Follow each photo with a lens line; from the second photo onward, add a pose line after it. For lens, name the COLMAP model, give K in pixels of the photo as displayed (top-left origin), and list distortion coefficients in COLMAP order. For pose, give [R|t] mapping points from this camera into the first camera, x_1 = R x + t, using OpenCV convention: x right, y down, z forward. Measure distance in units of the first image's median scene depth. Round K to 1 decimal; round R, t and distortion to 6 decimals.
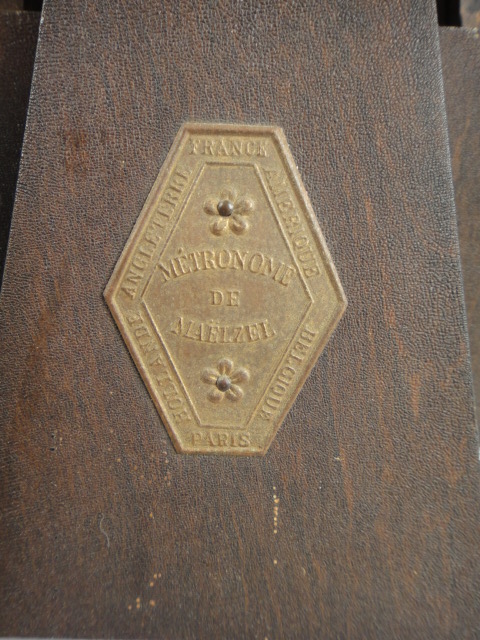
lens RADIAL K [[480.4, 0, 239.6], [0, 480.4, 318.8], [0, 0, 1]] dist [0.089541, -0.021048]
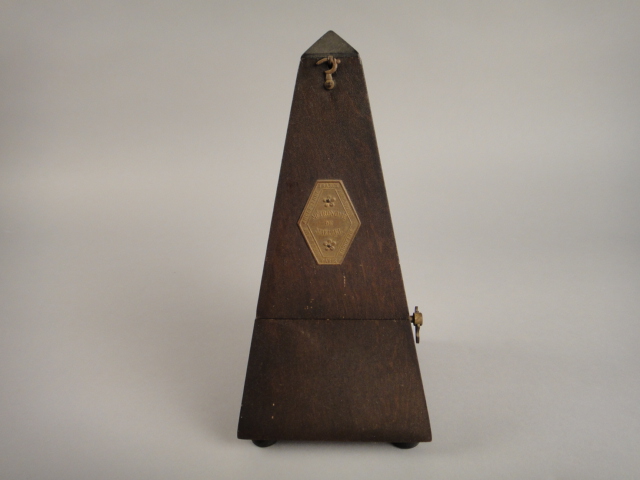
lens RADIAL K [[480.4, 0, 318.5], [0, 480.4, 241.1], [0, 0, 1]] dist [0.089541, -0.021048]
pose [[0.998281, -0.030565, -0.050014, 0.073683], [0.033714, 0.997420, 0.063377, -0.144142], [0.047948, -0.064954, 0.996736, -2.788760]]
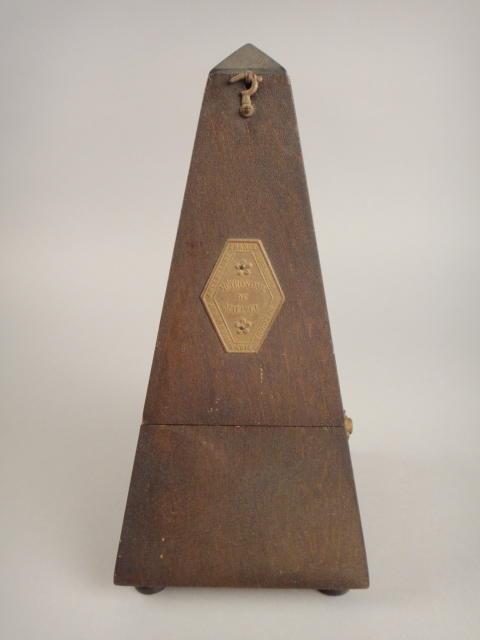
lens RADIAL K [[480.4, 0, 239.7], [0, 480.4, 320.8], [0, 0, 1]] dist [0.089541, -0.021048]
pose [[0.999874, -0.014643, -0.006072, -0.030385], [0.014769, 0.999664, 0.021298, 0.035474], [0.005758, -0.021385, 0.999755, -1.853659]]
